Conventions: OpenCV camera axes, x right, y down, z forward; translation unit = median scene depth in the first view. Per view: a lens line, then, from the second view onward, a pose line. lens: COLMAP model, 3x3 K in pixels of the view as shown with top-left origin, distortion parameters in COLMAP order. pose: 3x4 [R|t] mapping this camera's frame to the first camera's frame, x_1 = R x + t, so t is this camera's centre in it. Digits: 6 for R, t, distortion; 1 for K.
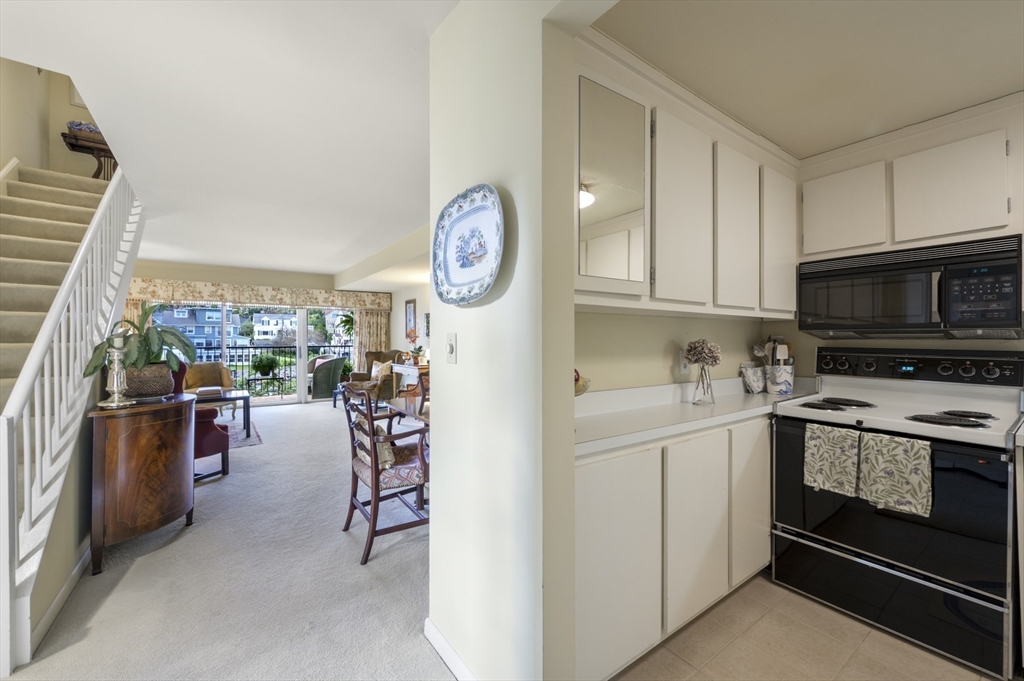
lens RADIAL K [[409.1, 0, 518.3], [0, 409.1, 337.5], [0, 0, 1]] dist [0.000598, 0.000598]
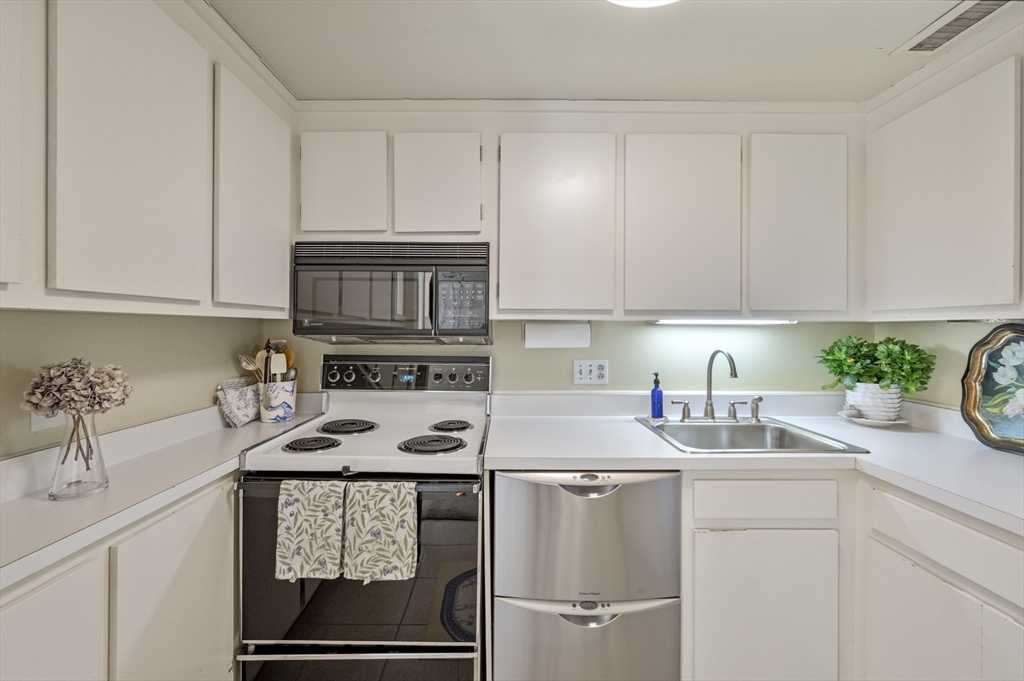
lens RADIAL K [[409.1, 0, 504.1], [0, 409.1, 329.4], [0, 0, 1]] dist [0.000598, 0.000598]
pose [[0.597862, 0.000794, 0.801599, 0.399373], [-0.006629, 0.999970, 0.003953, -0.039402], [-0.801572, -0.007678, 0.597849, 0.330960]]
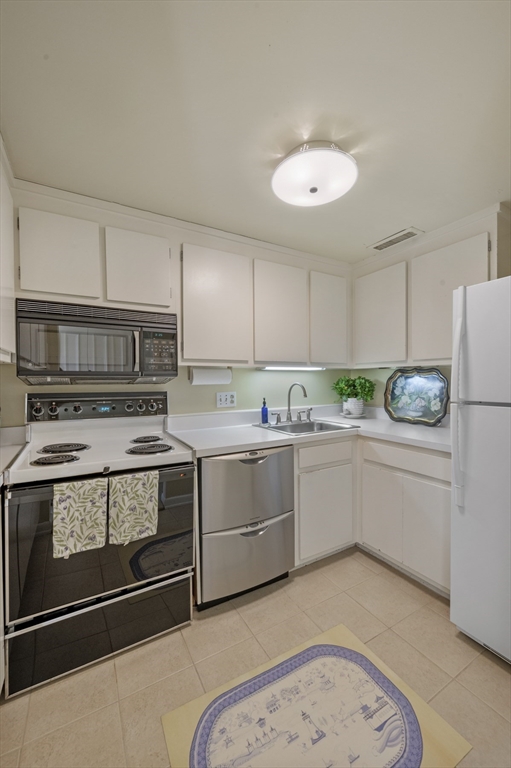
lens RADIAL K [[306.8, 0, 255.3], [0, 306.8, 383.0], [0, 0, 1]] dist [0.000598, 0.000598]
pose [[0.115914, -0.014051, 0.993160, 0.121592], [0.002107, 0.999901, 0.013901, -0.012867], [-0.993257, 0.000482, 0.115932, 0.516483]]
